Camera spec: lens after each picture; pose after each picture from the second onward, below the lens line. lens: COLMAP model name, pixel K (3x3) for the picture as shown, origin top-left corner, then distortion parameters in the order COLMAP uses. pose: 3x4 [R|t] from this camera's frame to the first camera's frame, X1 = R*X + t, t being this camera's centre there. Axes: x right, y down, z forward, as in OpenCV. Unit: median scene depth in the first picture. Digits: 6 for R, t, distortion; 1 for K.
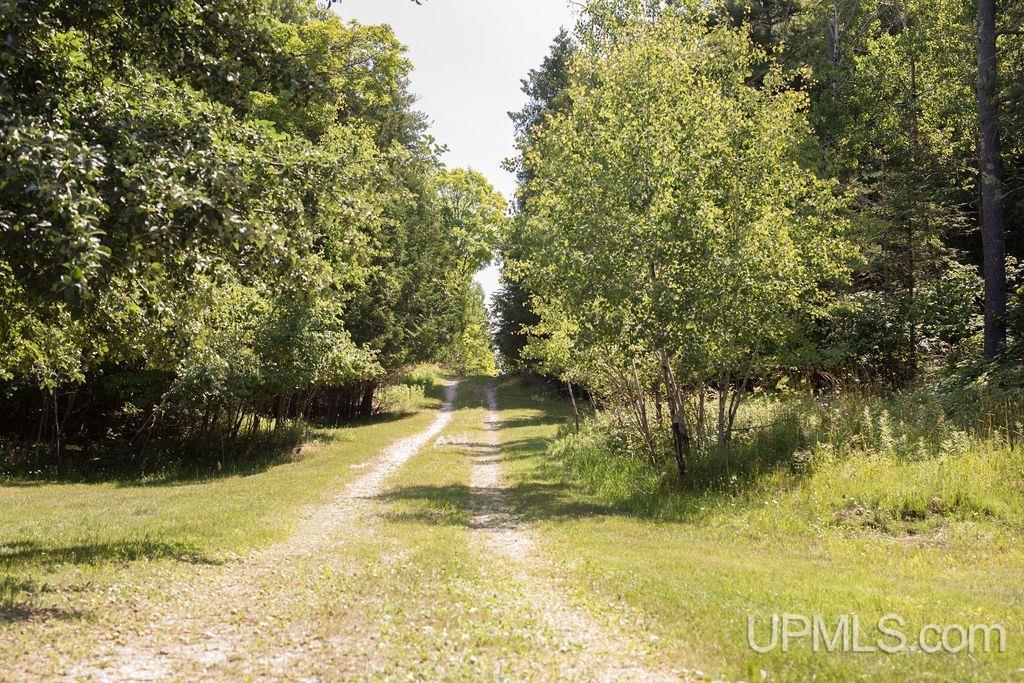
lens RADIAL K [[1463.0, 0, 538.1], [0, 1463.0, 307.9], [0, 0, 1]] dist [-0.007791, 0.015790]
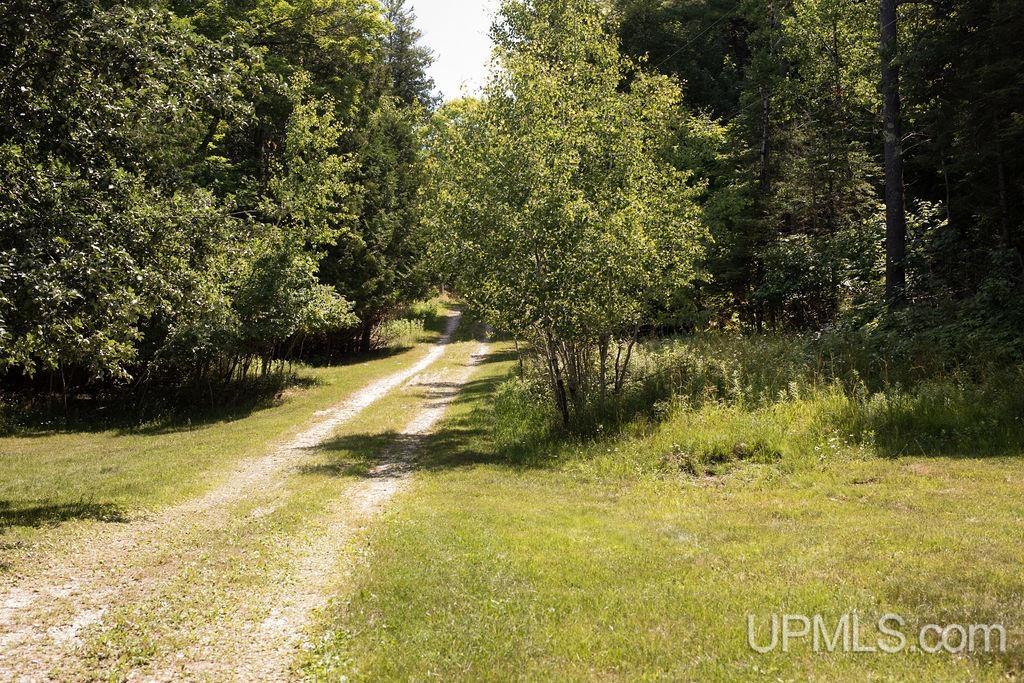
lens RADIAL K [[1463.0, 0, 538.1], [0, 1463.0, 307.9], [0, 0, 1]] dist [-0.007791, 0.015790]
pose [[0.999307, -0.026579, -0.026056, 0.066951], [0.028075, 0.997873, 0.058824, -0.031240], [0.024437, -0.059515, 0.997928, -0.116969]]
